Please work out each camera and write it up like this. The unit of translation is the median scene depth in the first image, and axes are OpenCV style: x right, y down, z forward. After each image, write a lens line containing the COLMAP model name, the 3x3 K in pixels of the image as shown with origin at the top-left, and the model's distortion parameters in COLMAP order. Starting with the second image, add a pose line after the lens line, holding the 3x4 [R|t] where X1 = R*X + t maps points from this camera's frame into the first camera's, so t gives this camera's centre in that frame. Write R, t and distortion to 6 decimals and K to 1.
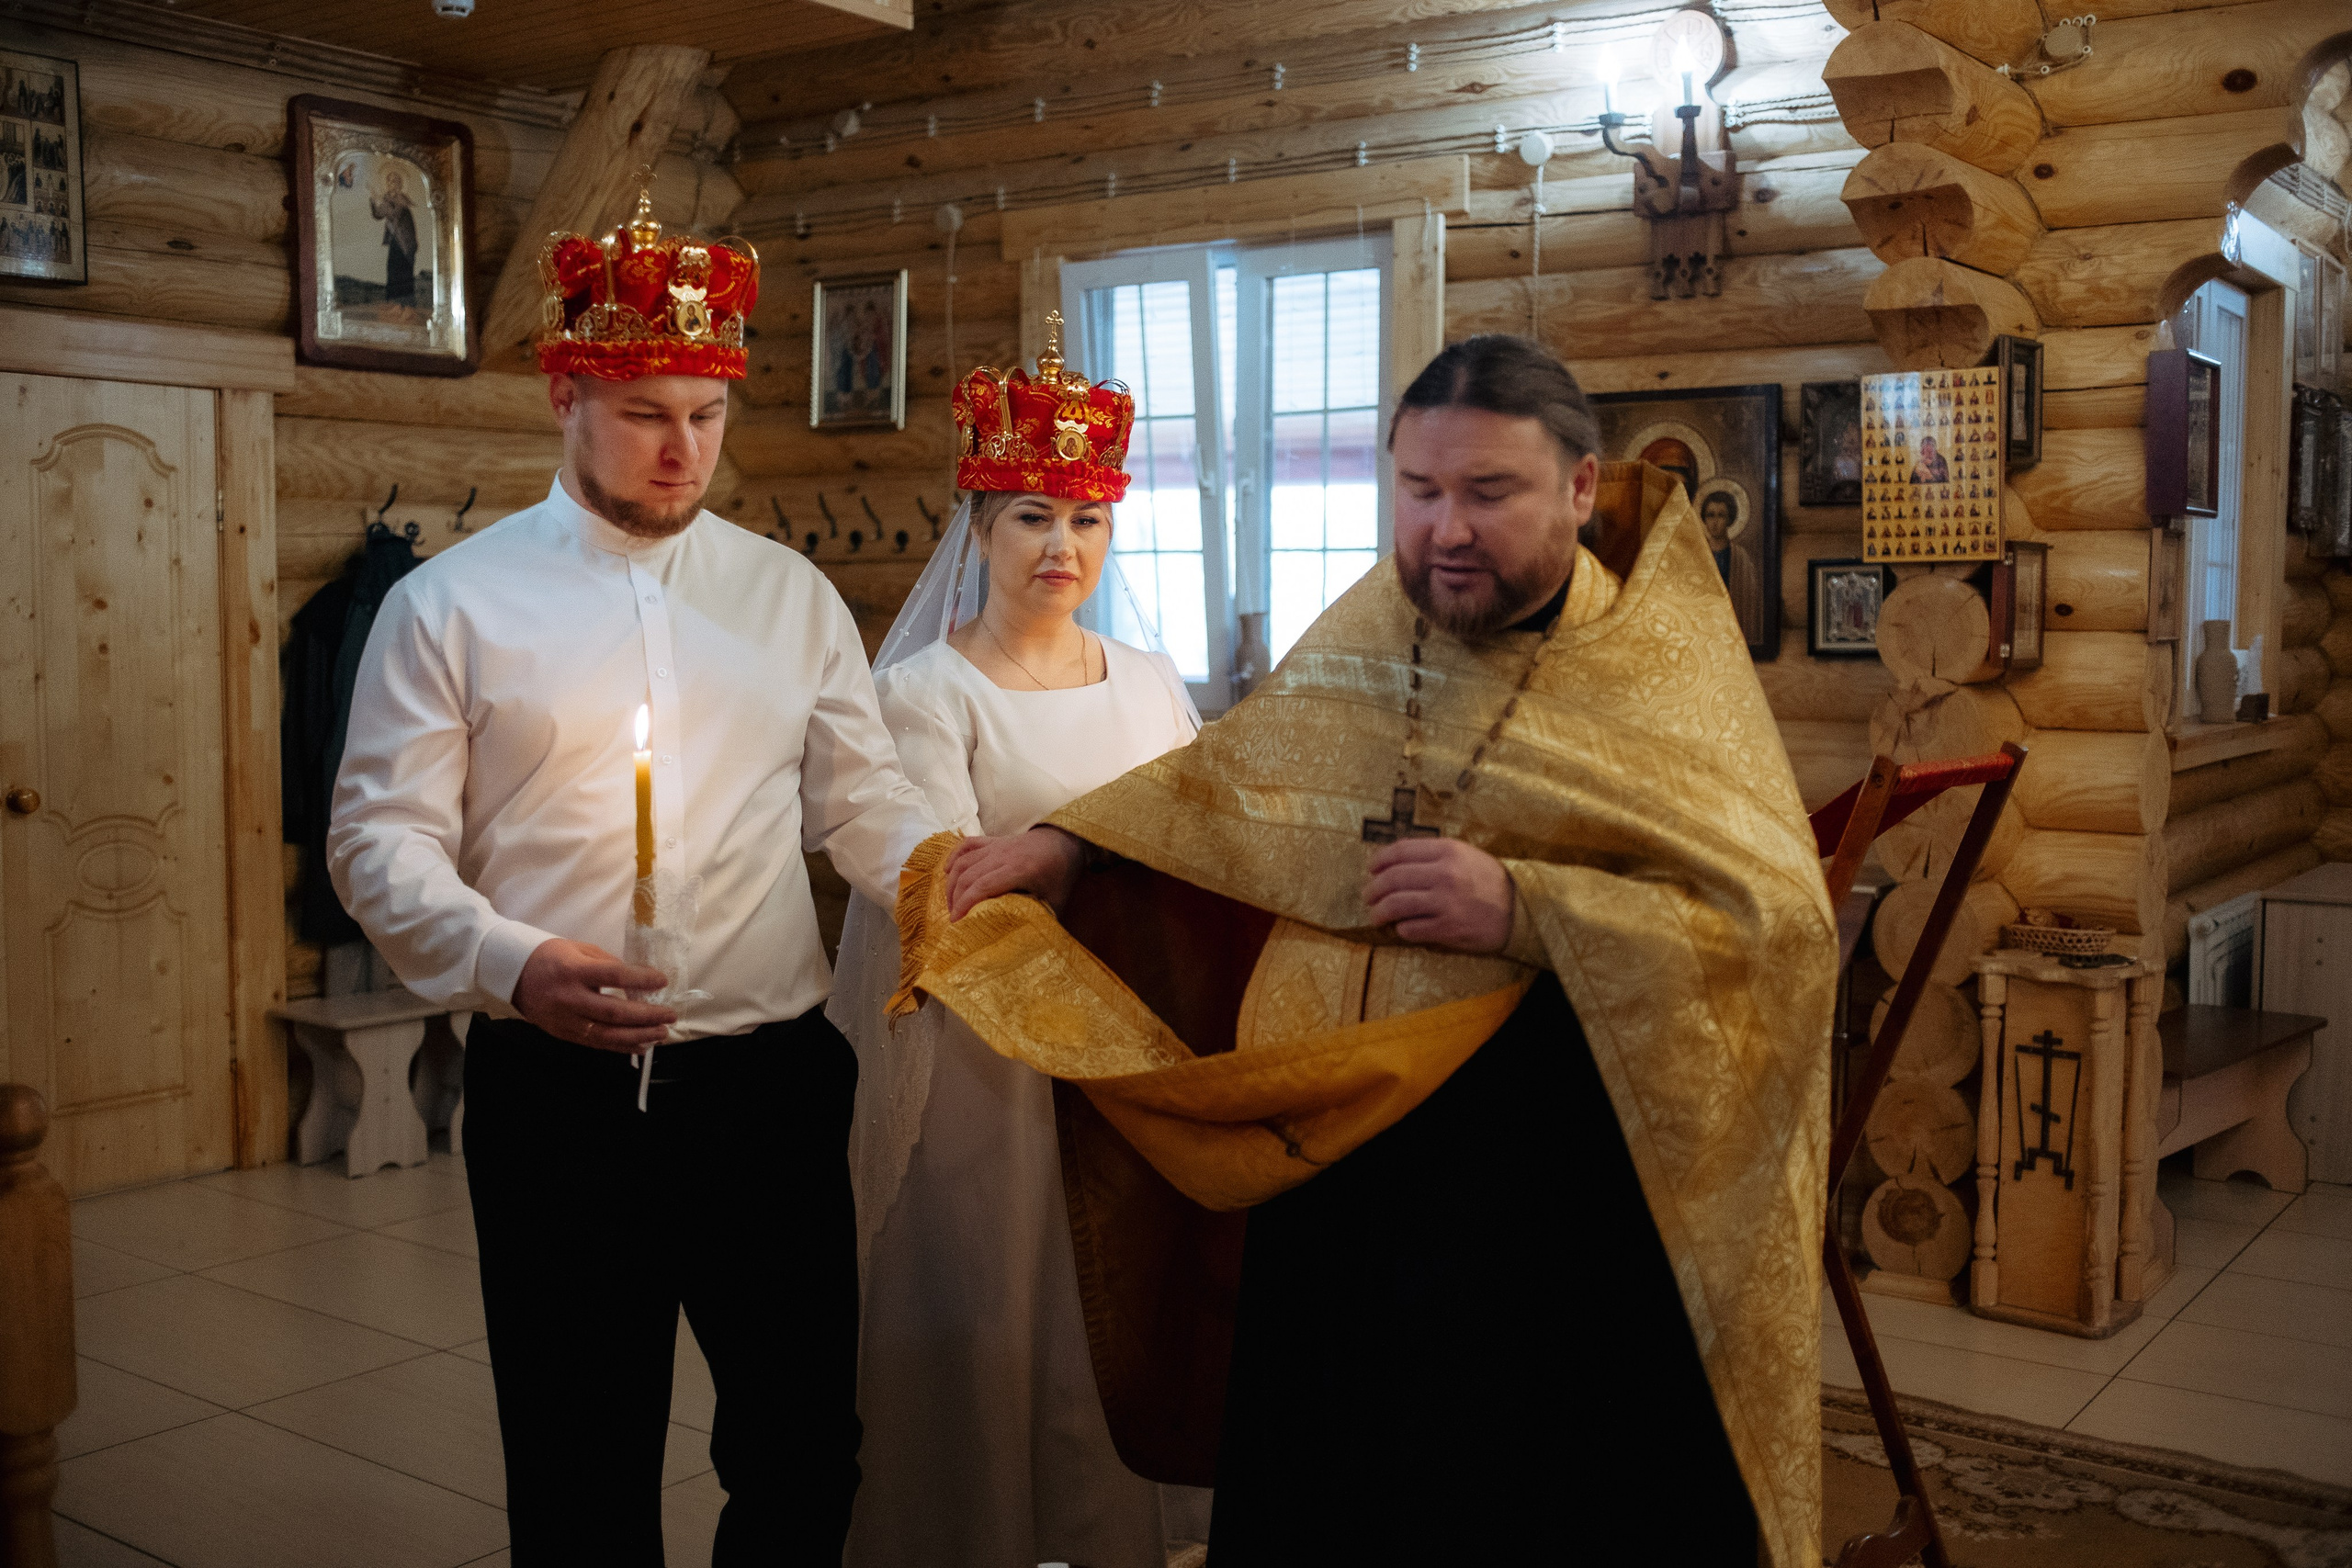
lens RADIAL K [[2348.0, 0, 1179.6], [0, 2348.0, 769.5], [0, 0, 1]] dist [-0.019655, 0.000000]
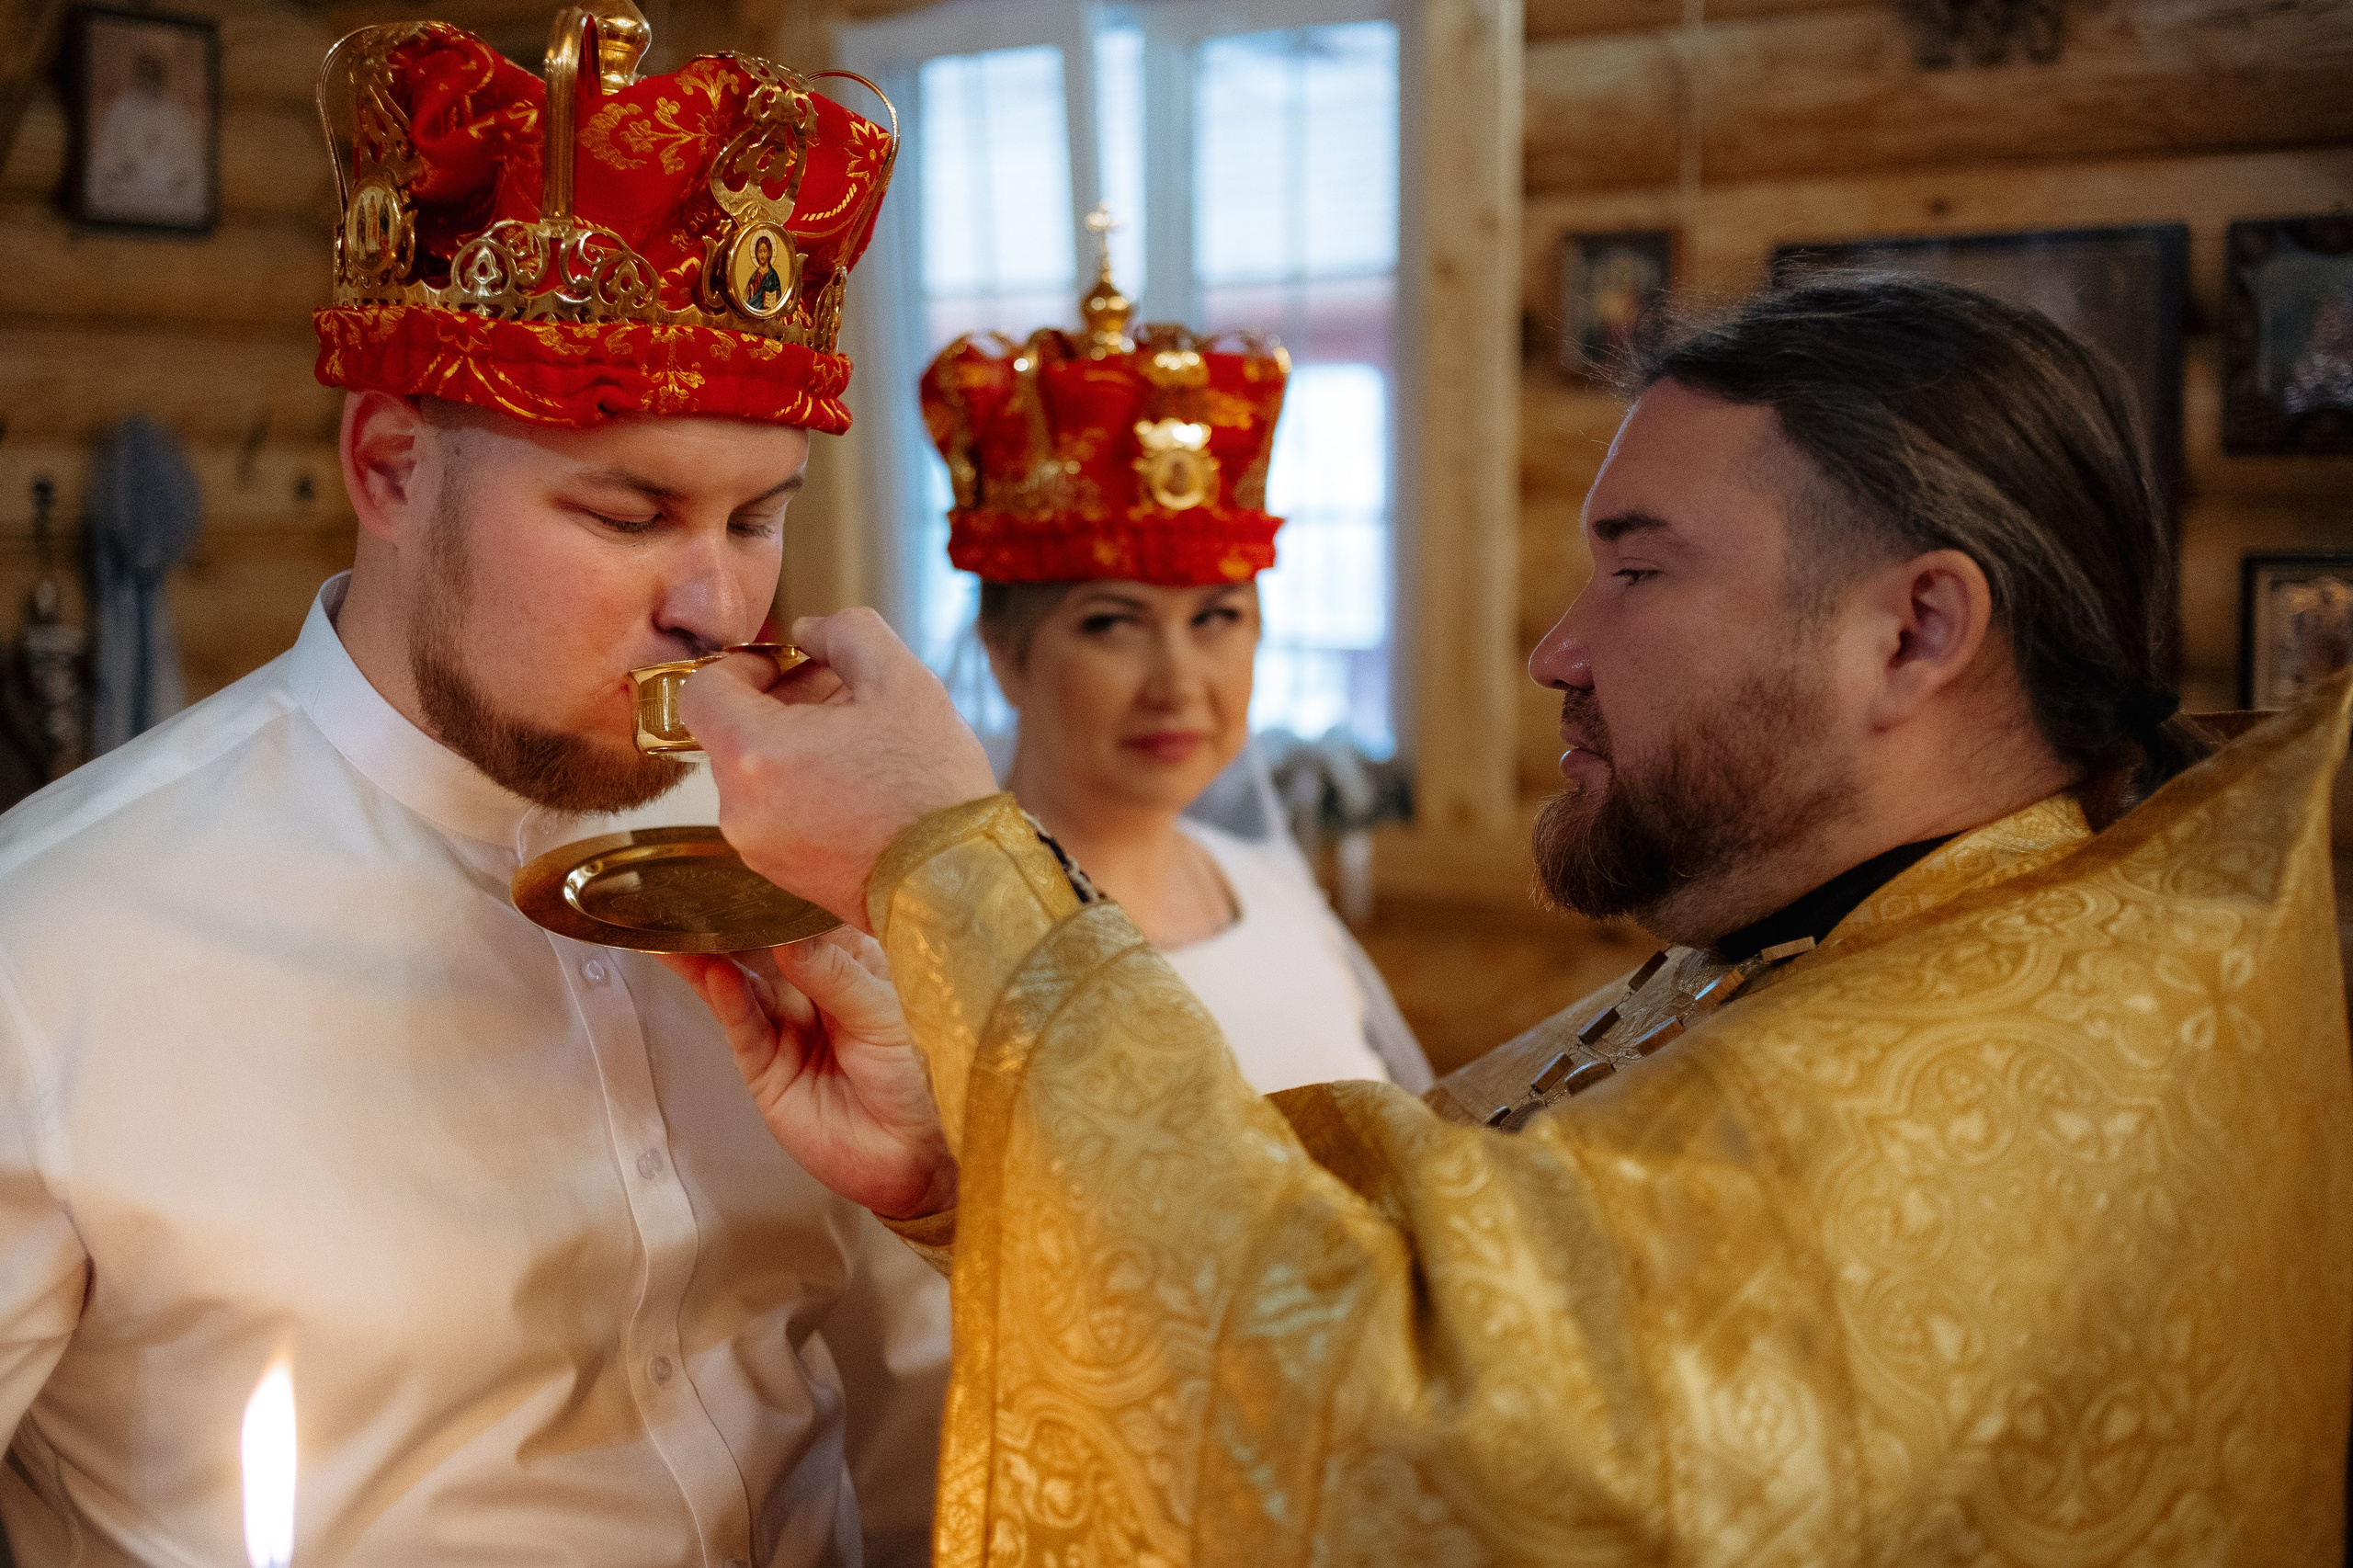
lens RADIAL K [[2349.2, 0, 1174.9], [0, 2349.2, 766.2], [0, 0, 1]] dist [-0.019655, 0.000000]
pose [[0.997615, -0.013332, 0.067724, -0.009878], [0.010209, 0.998877, 0.046255, -0.066522], [-0.068265, -0.045454, 0.996631, 0.471542]]
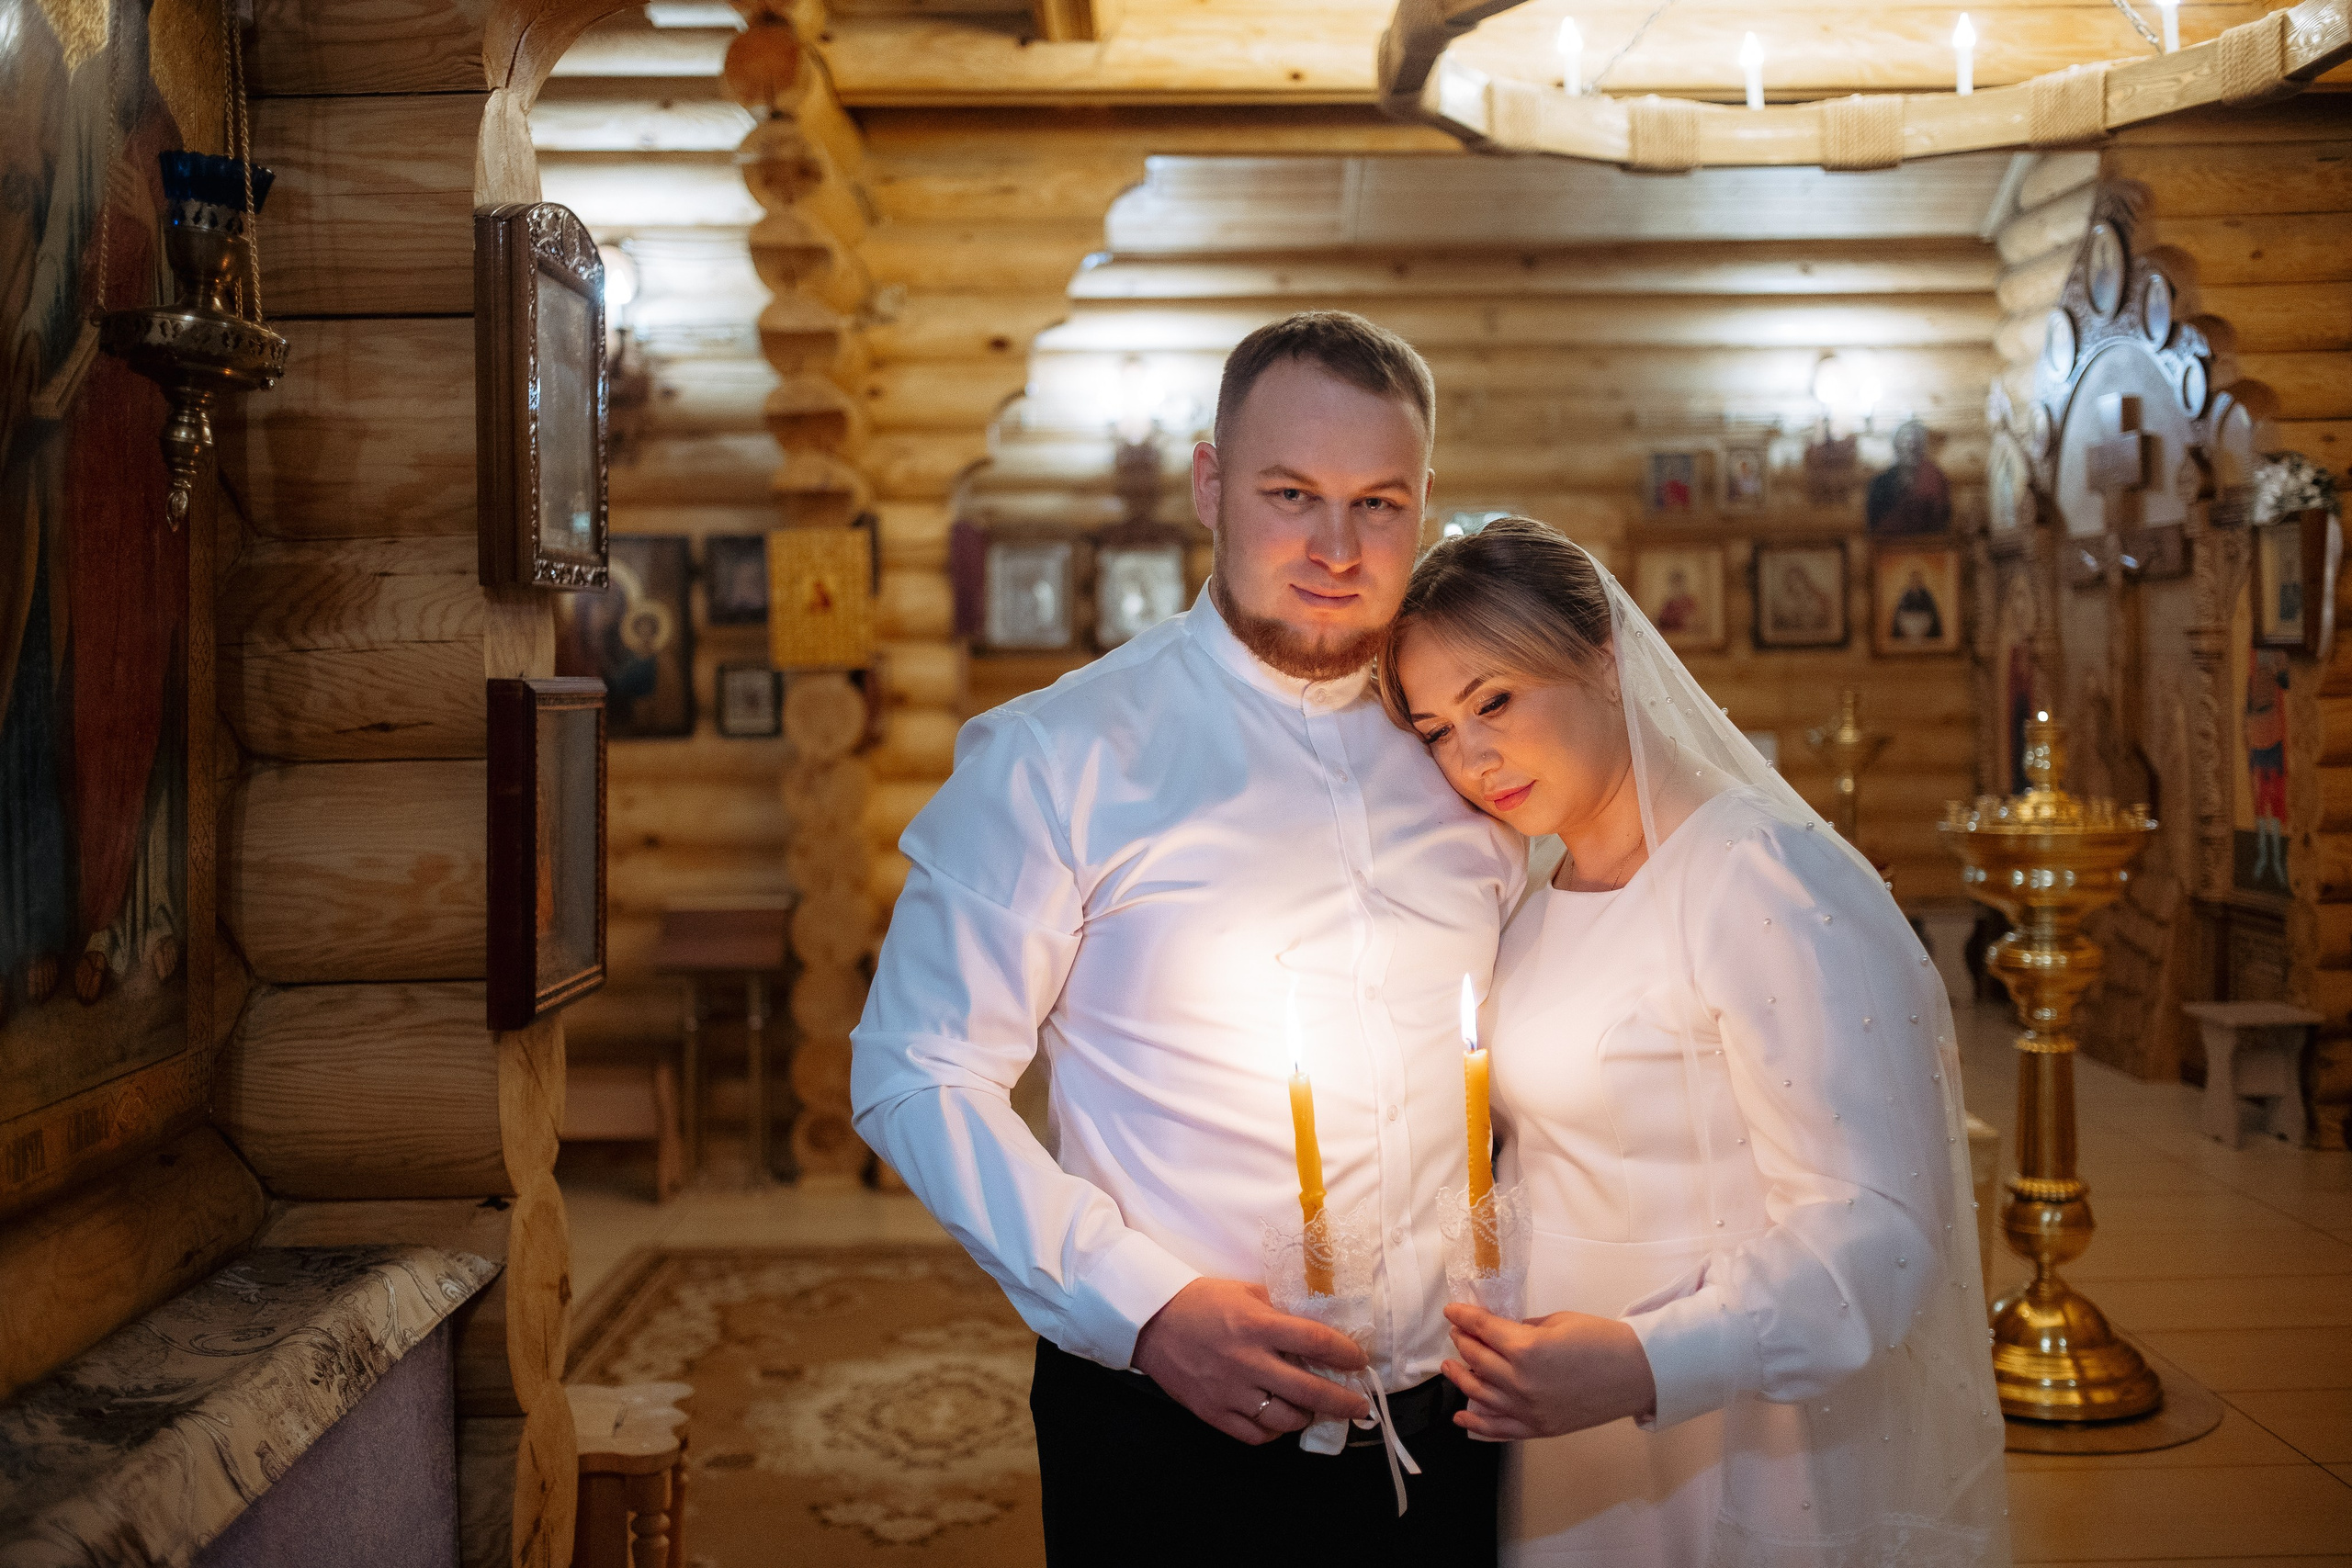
lens RADIAL K [[2348.0, 0, 1165.2], [0, 2348.0, 782.6], [0, 0, 1]] dist [-0.019655, 0.000000]
pose [[0.805318, -0.044093, 0.591201, -0.319608], [0.055628, 0.998451, -0.001309, -0.004494], [-0.590227, 0.033941, 0.806523, -0.237528]]
